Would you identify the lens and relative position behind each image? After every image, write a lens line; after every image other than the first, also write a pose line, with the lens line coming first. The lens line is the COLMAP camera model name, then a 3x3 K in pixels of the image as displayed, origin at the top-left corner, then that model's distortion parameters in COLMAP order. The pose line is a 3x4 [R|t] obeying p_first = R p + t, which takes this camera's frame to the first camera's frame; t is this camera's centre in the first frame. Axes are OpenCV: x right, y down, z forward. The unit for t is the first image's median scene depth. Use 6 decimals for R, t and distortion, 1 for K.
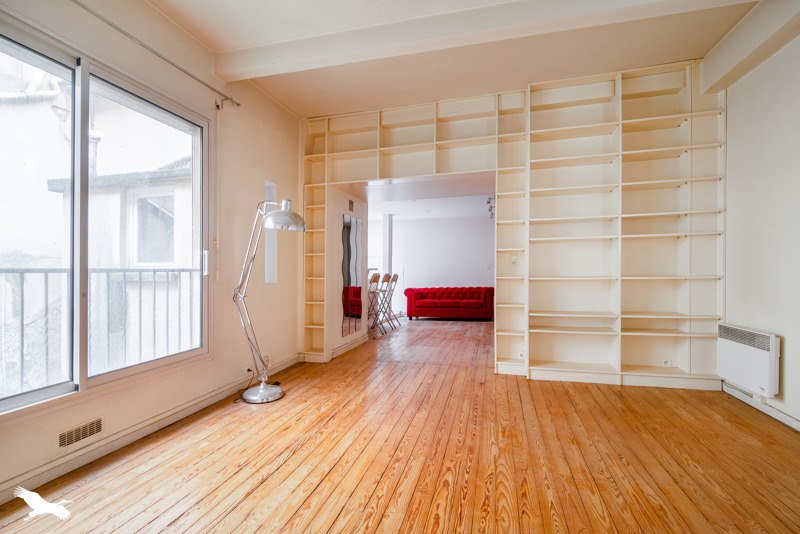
lens RADIAL K [[371.8, 0, 397.2], [0, 371.8, 271.5], [0, 0, 1]] dist [0.001084, 0.000142]
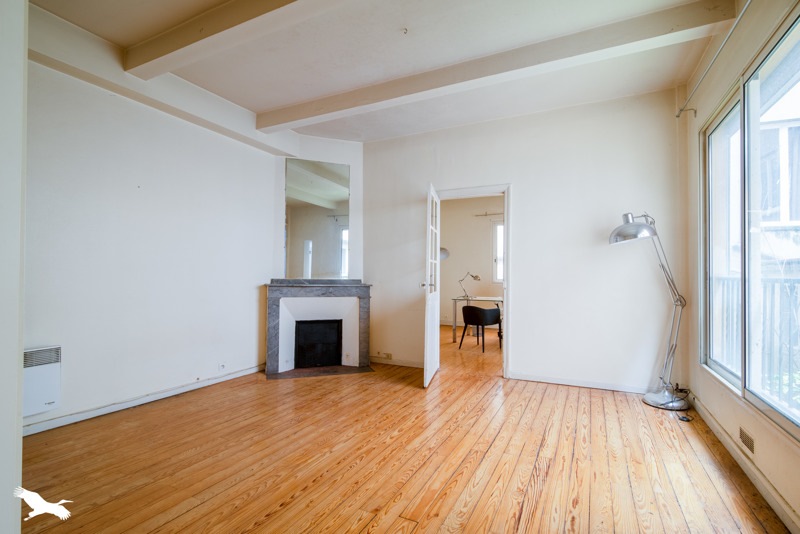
lens RADIAL K [[371.8, 0, 397.2], [0, 371.8, 271.5], [0, 0, 1]] dist [0.001084, 0.000142]
pose [[-0.975783, 0.008234, 0.218586, -0.148727], [0.006934, 0.999953, -0.006712, -0.018097], [-0.218631, -0.005034, -0.975795, 2.102261]]
